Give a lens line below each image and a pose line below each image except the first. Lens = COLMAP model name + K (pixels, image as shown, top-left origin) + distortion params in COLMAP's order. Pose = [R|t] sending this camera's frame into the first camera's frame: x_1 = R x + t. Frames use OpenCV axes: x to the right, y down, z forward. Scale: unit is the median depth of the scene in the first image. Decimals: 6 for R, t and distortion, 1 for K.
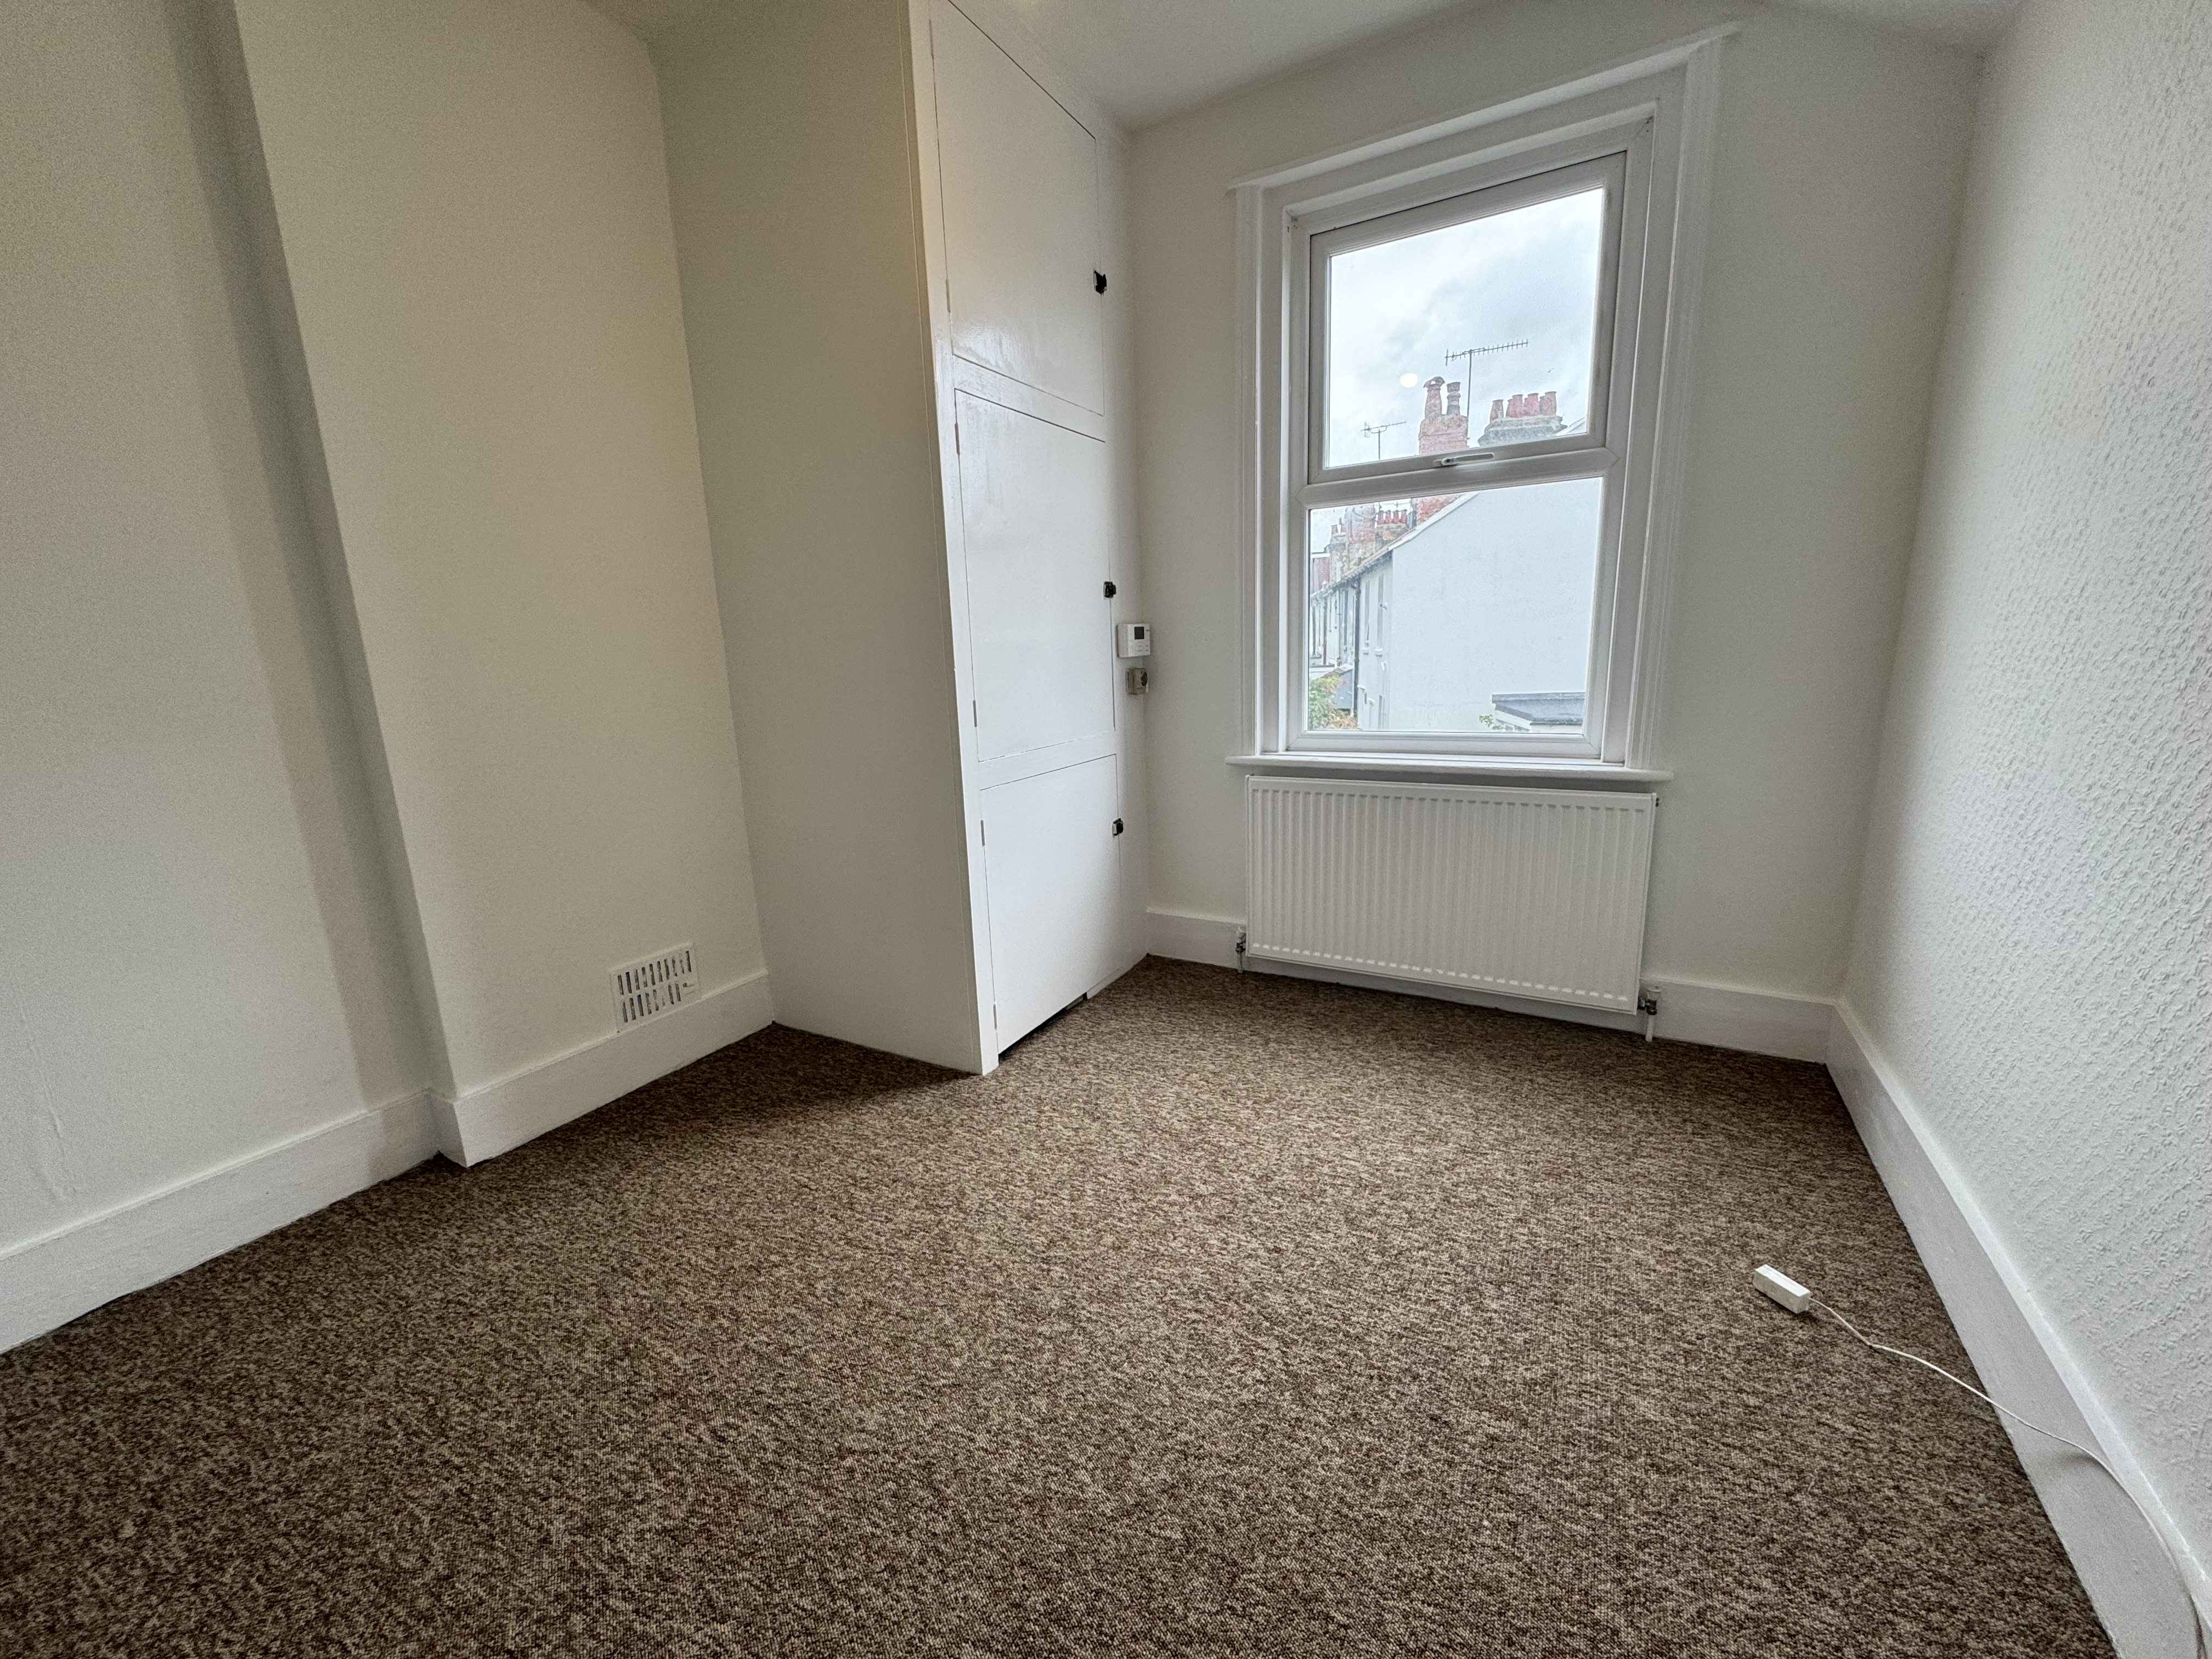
lens RADIAL K [[885.6, 0, 1101.4], [0, 885.6, 830.3], [0, 0, 1]] dist [-0.000875, -0.000152]
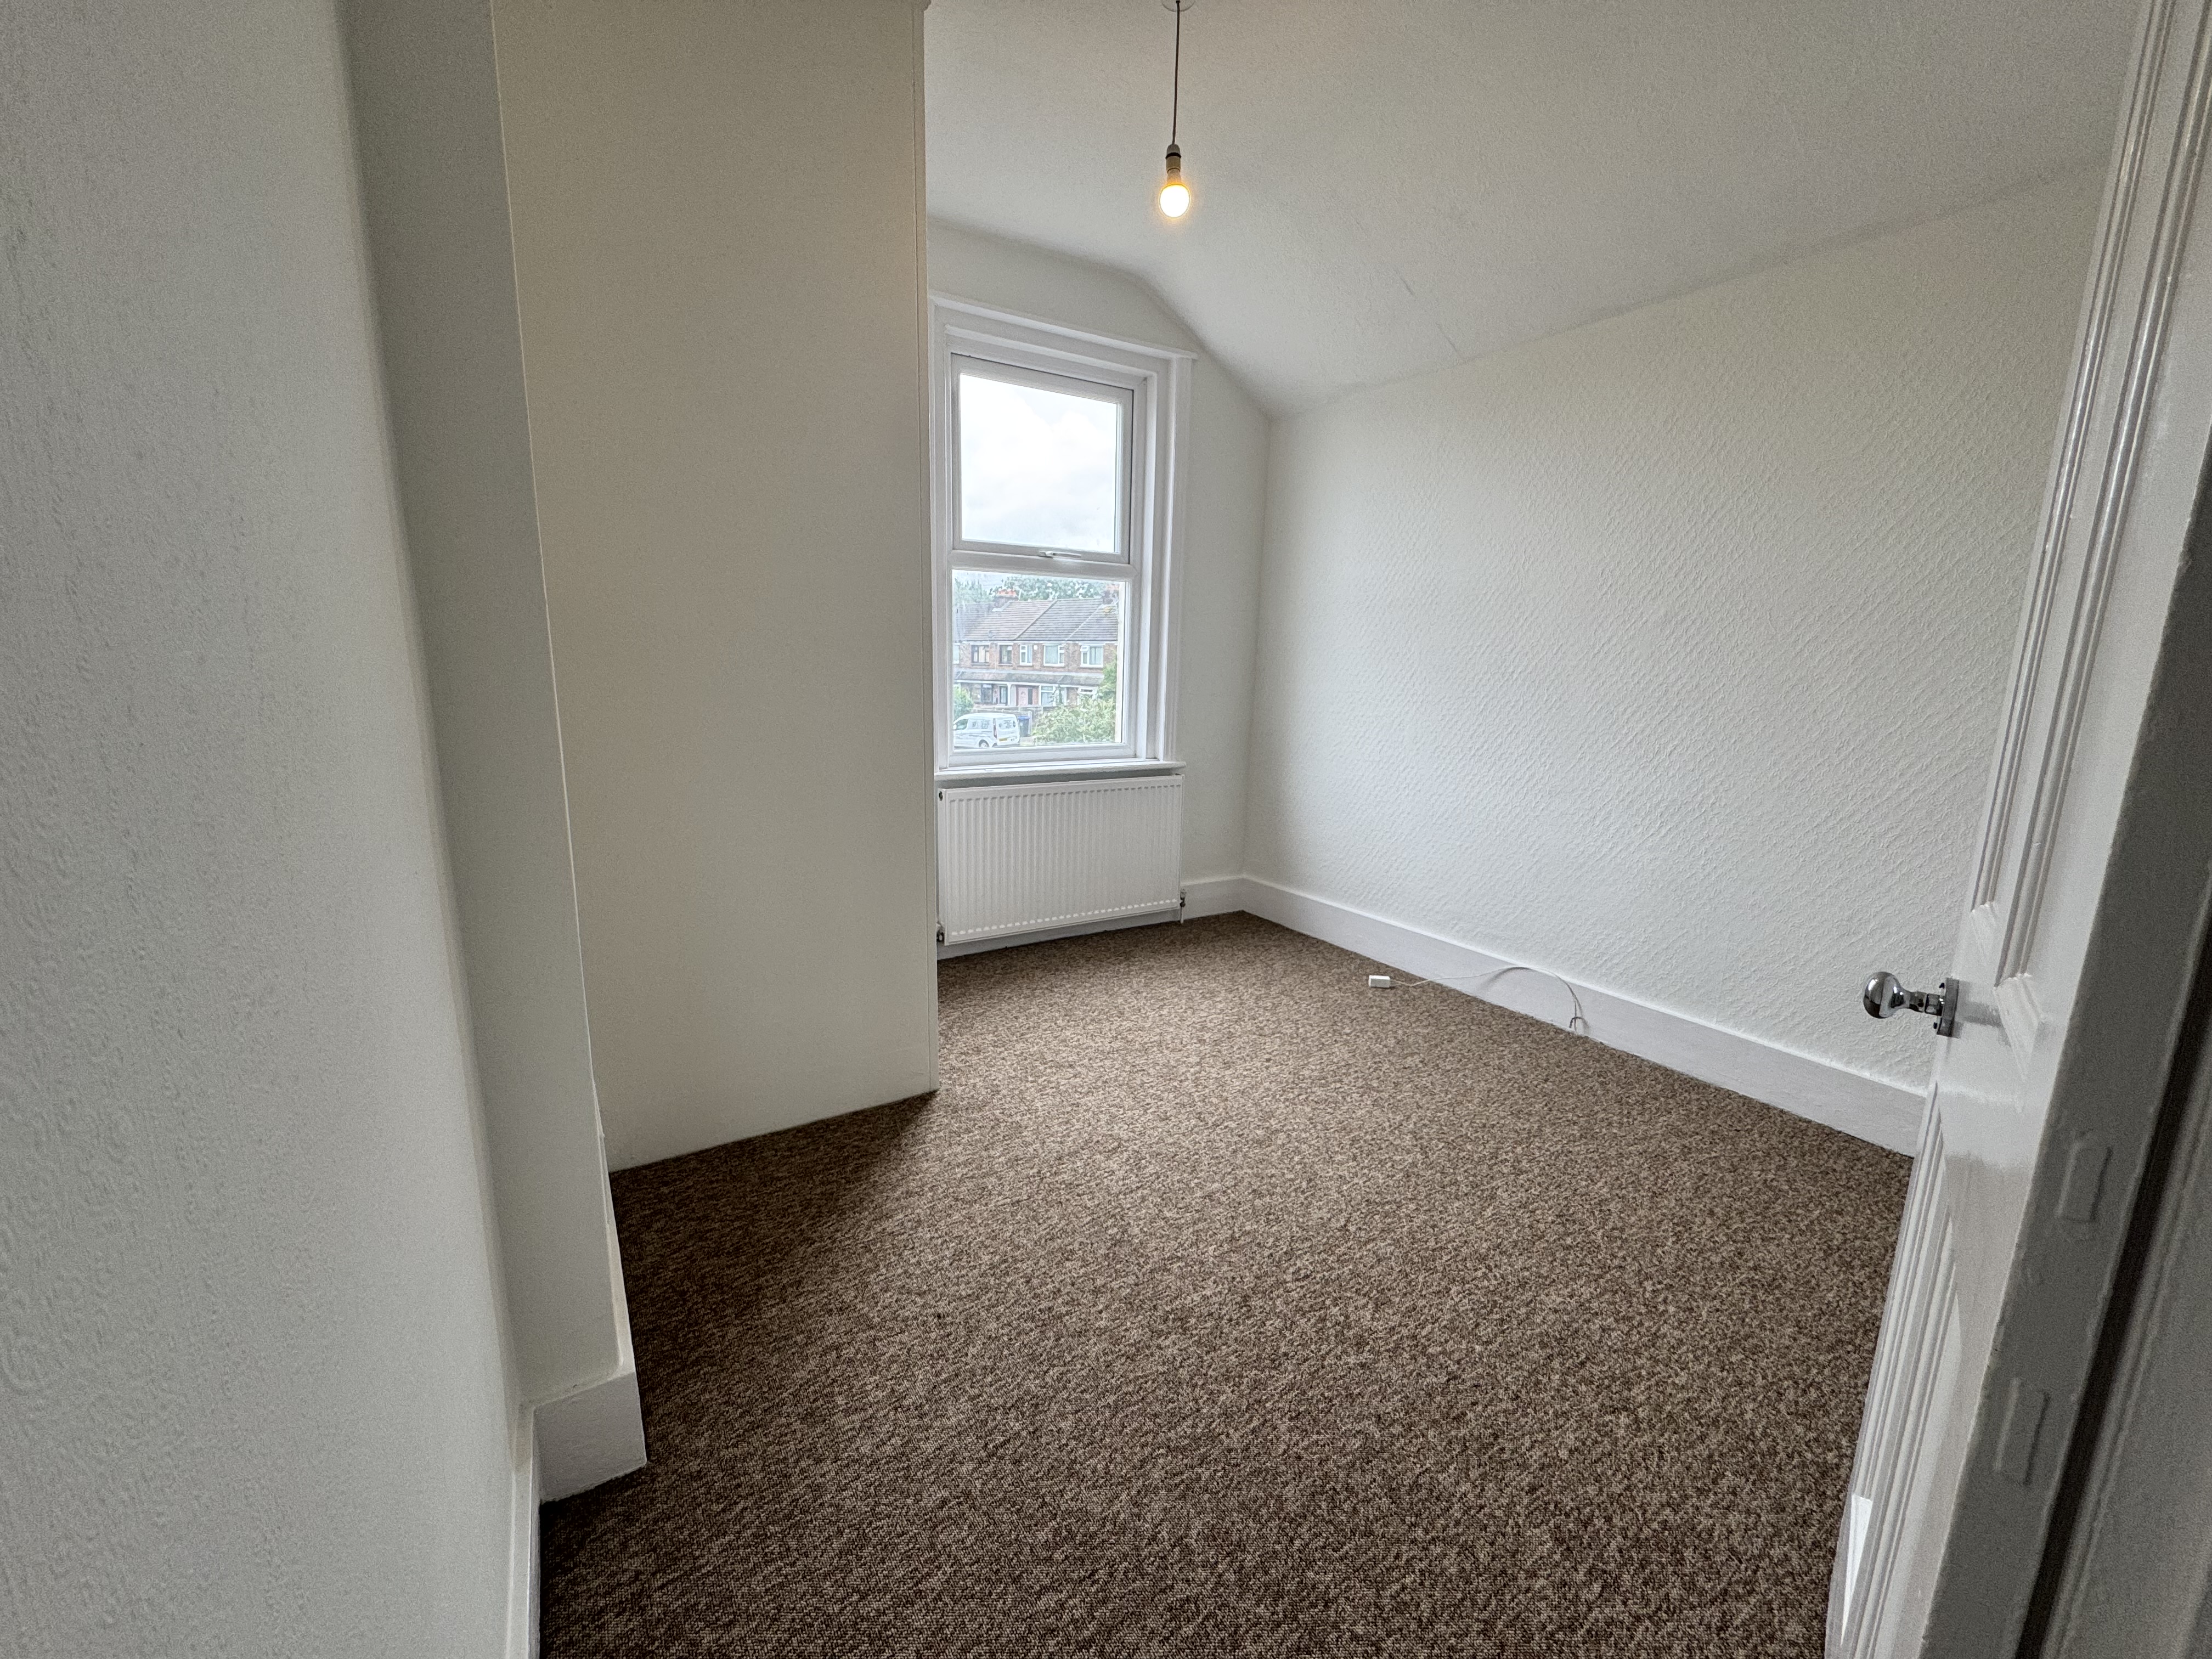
lens RADIAL K [[885.6, 0, 1104.5], [0, 885.6, 831.4], [0, 0, 1]] dist [-0.000875, -0.000152]
pose [[0.472077, -0.119218, 0.873459, -0.915899], [0.146735, 0.987618, 0.055494, -0.048673], [-0.869260, 0.101970, 0.483725, 0.308287]]
